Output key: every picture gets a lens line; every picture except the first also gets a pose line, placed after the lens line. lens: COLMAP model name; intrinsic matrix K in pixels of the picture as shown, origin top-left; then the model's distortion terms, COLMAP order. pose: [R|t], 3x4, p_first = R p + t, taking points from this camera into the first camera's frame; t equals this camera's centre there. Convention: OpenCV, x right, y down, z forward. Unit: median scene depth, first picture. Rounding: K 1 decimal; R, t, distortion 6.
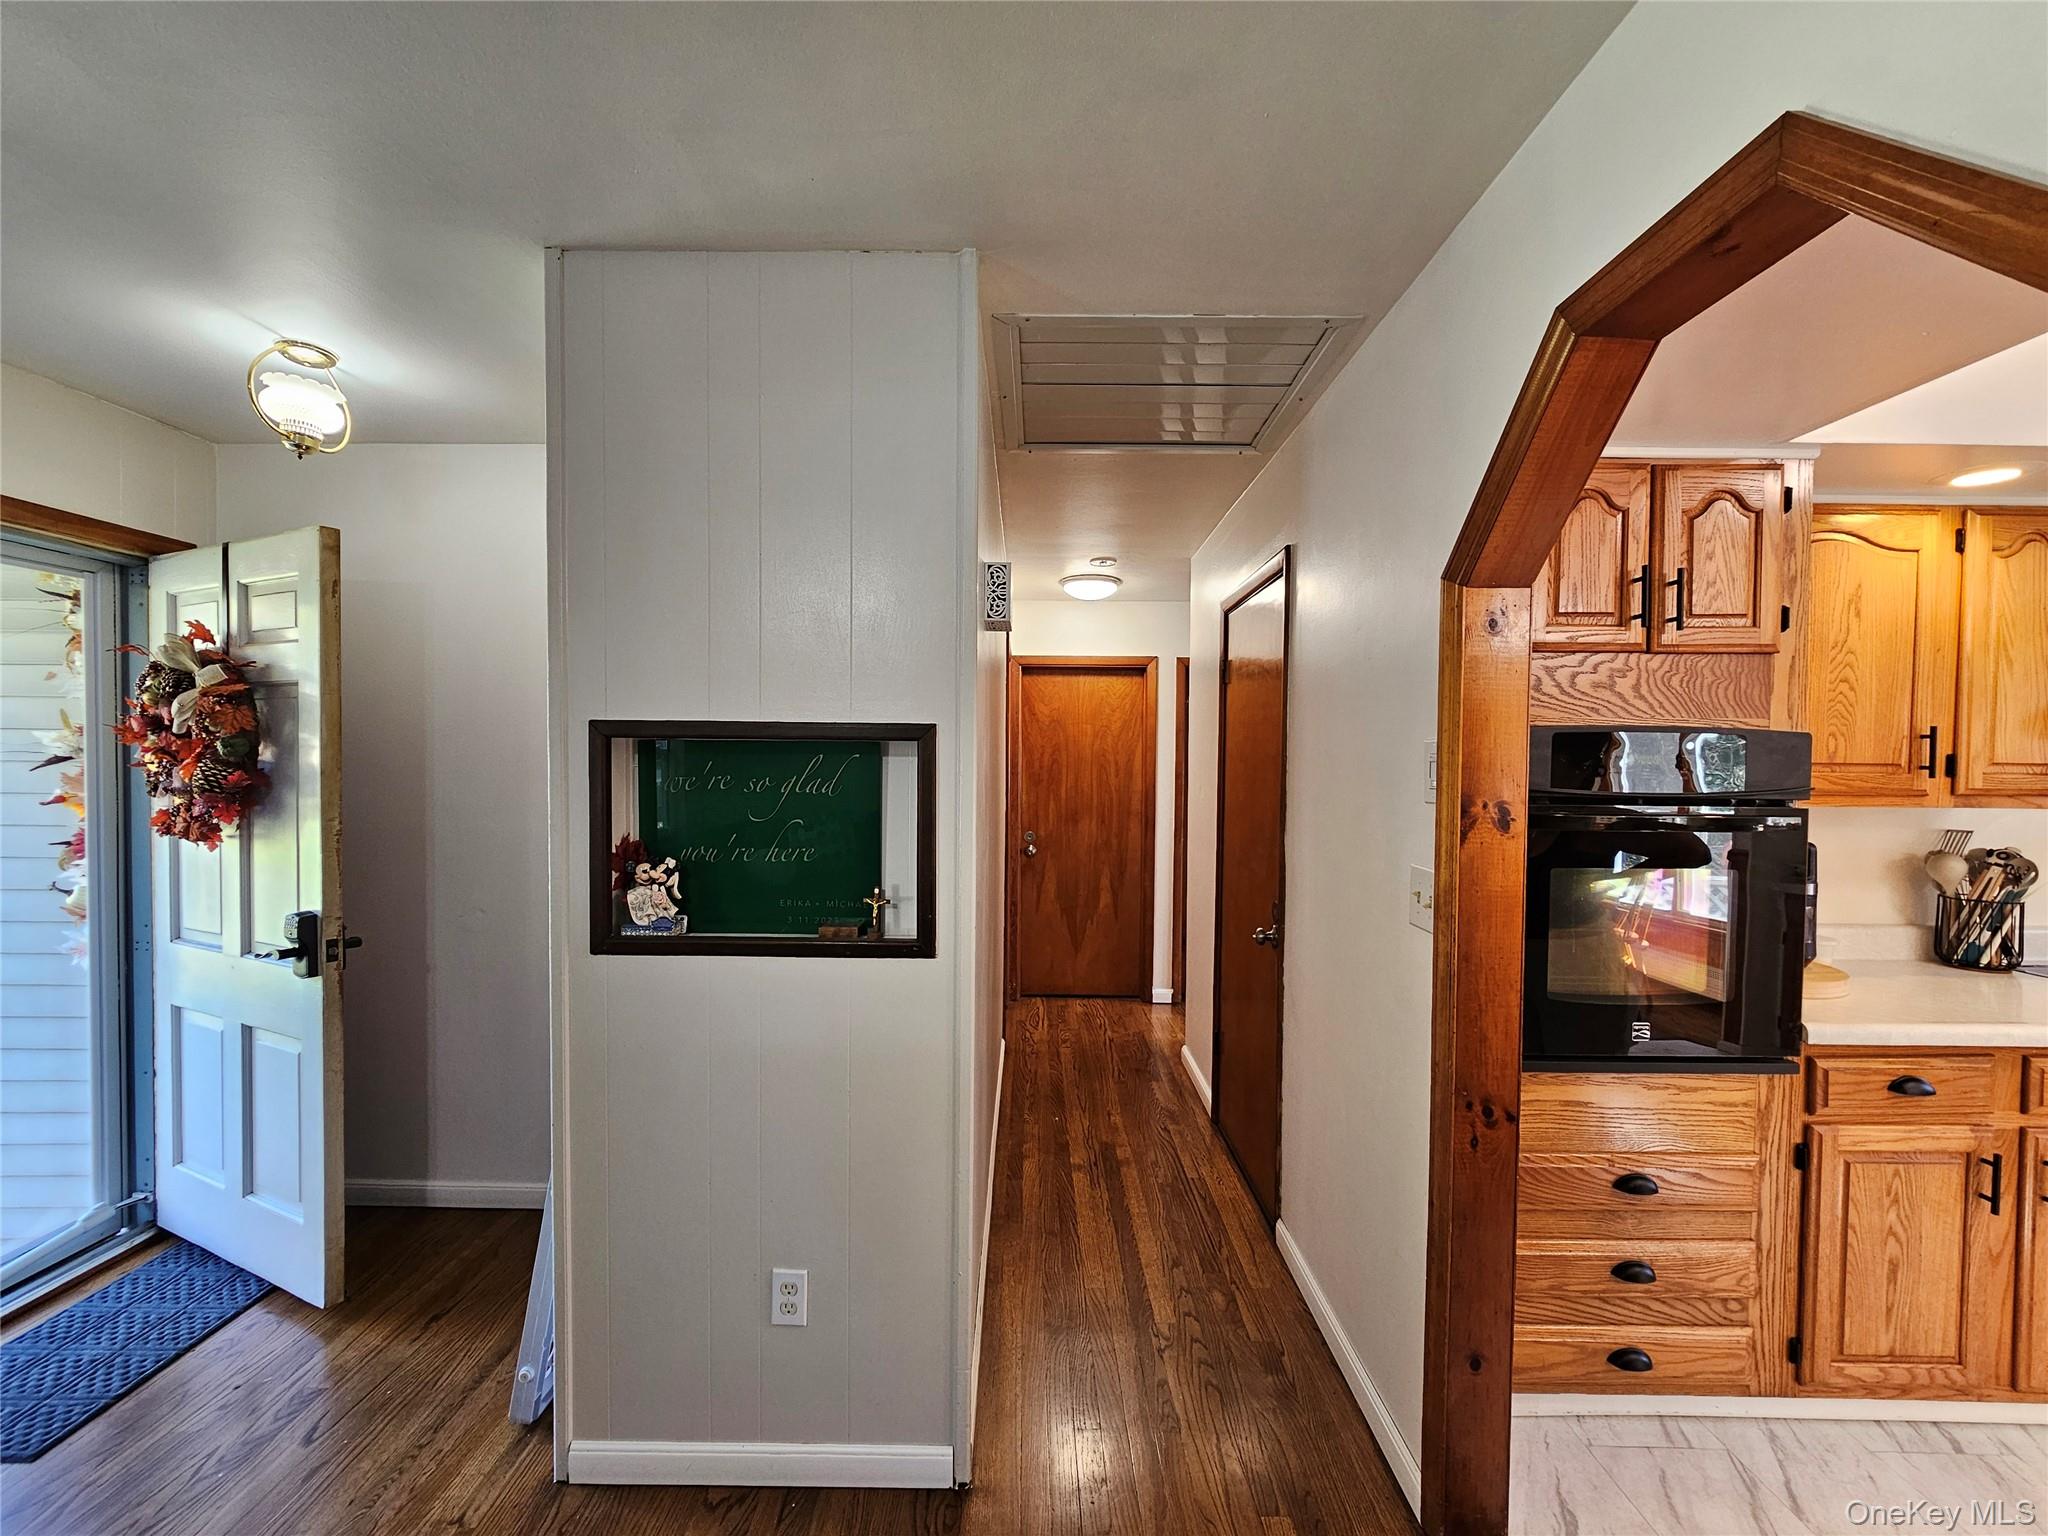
lens RADIAL K [[838.2, 0, 1022.8], [0, 838.2, 787.1], [0, 0, 1]] dist [-0.001891, -0.000168]
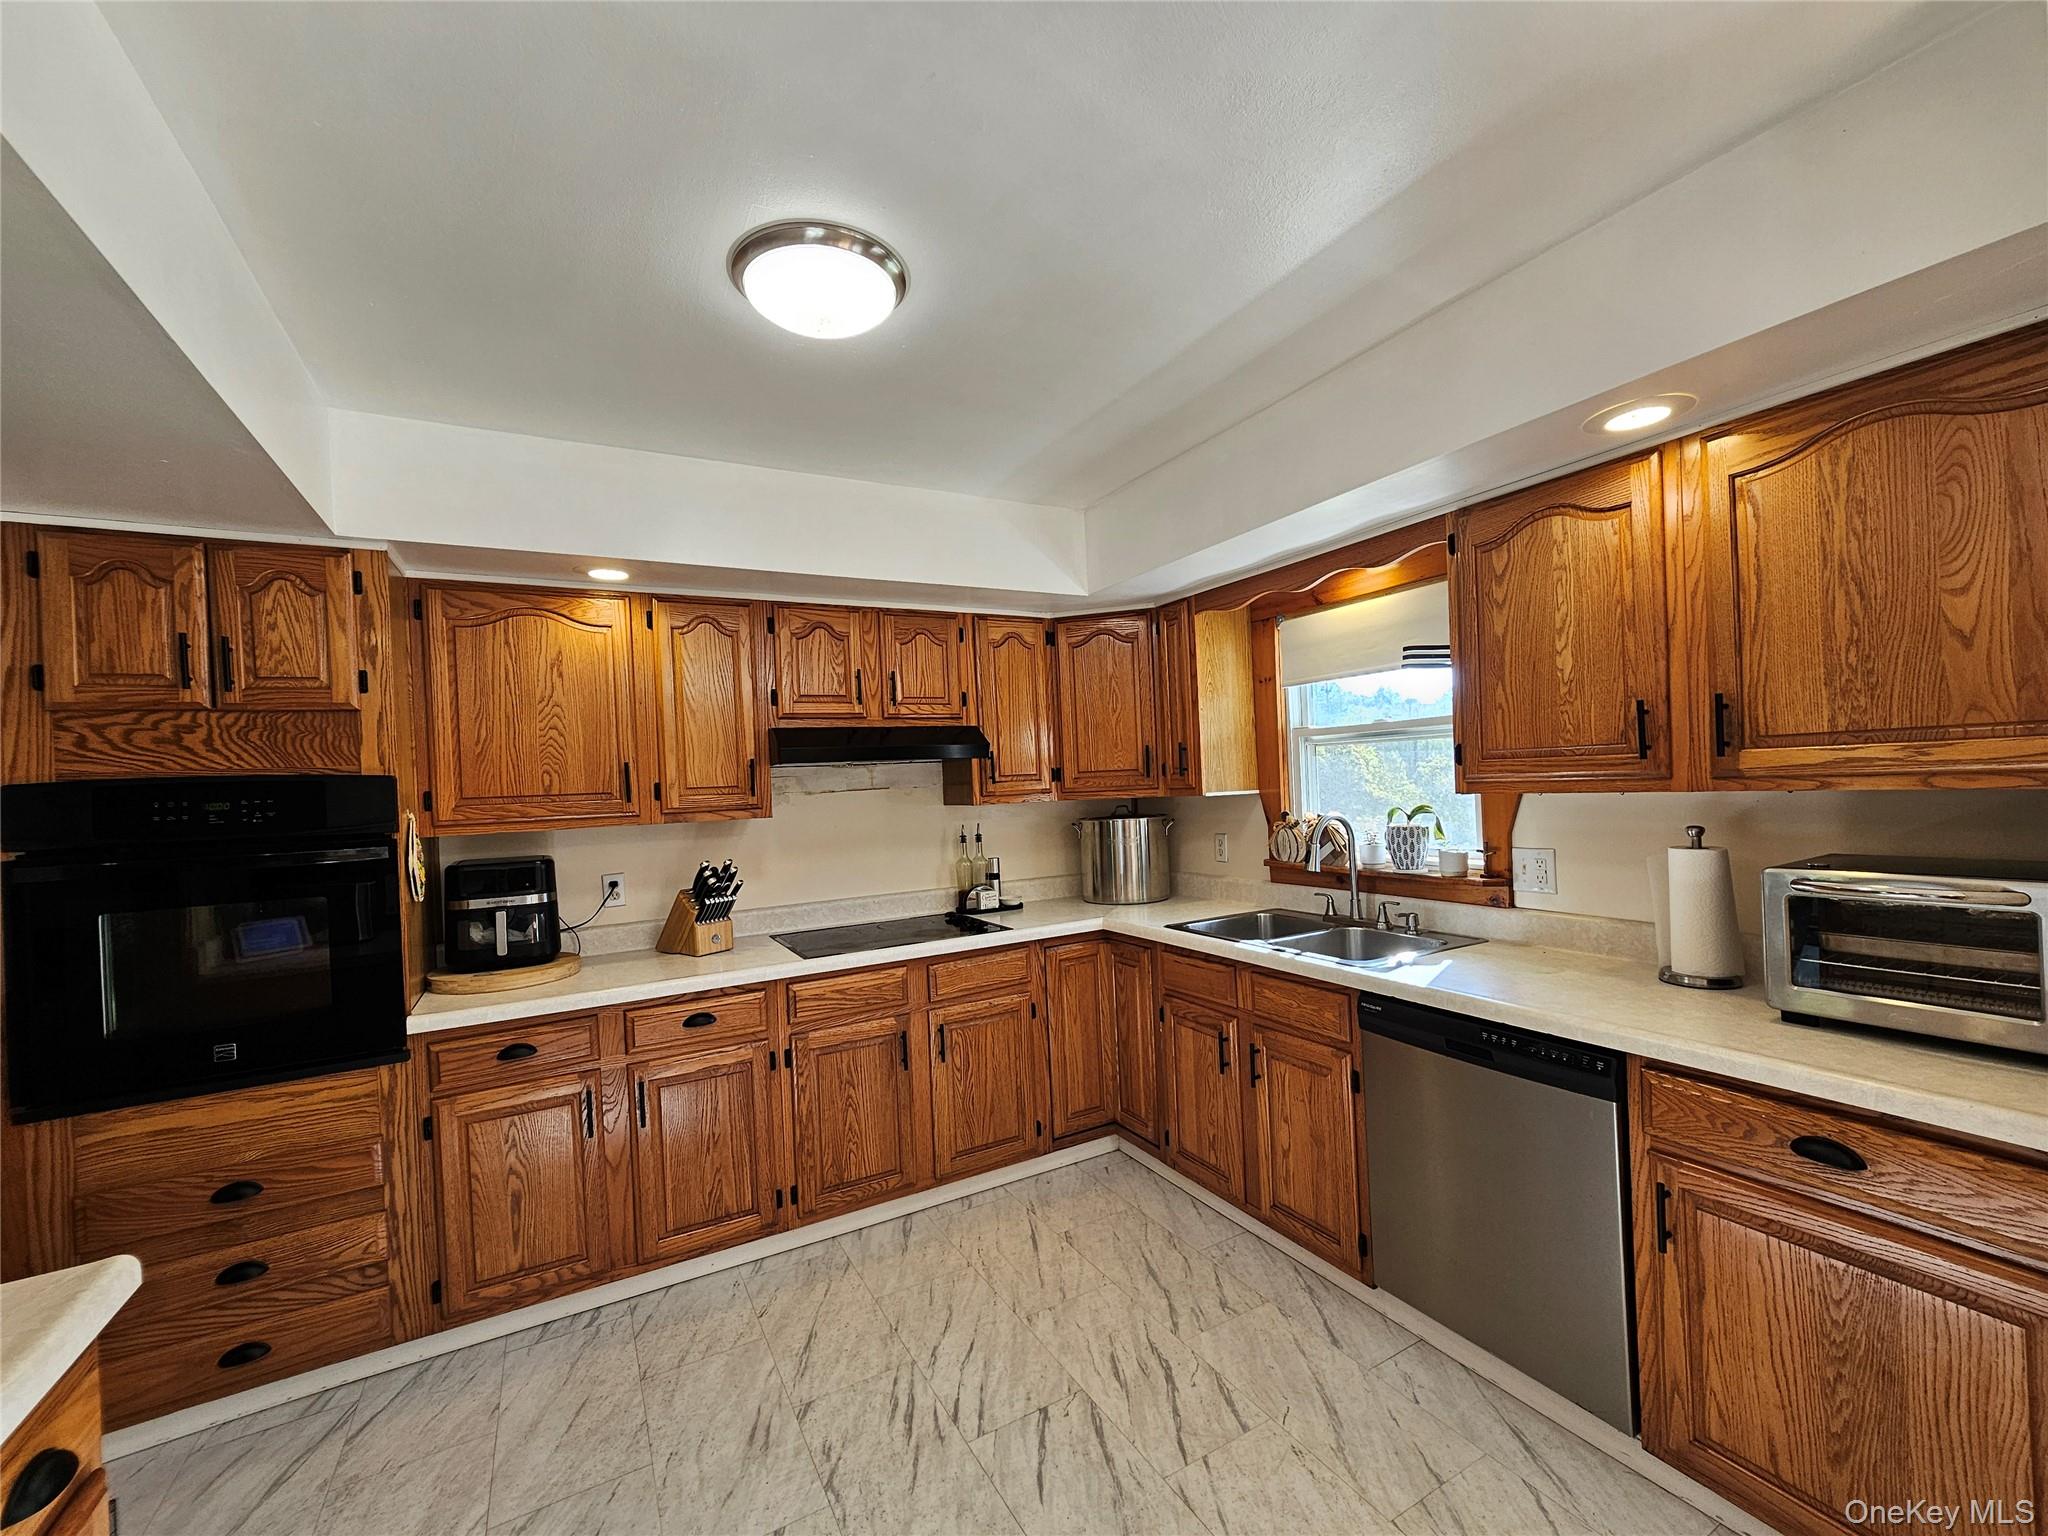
lens RADIAL K [[838.2, 0, 1022.8], [0, 838.2, 787.1], [0, 0, 1]] dist [-0.001891, -0.000168]
pose [[0.867177, -0.050902, 0.495391, 1.109397], [0.065021, 0.997820, -0.011291, 0.023011], [-0.493736, 0.042002, 0.868597, -0.486846]]
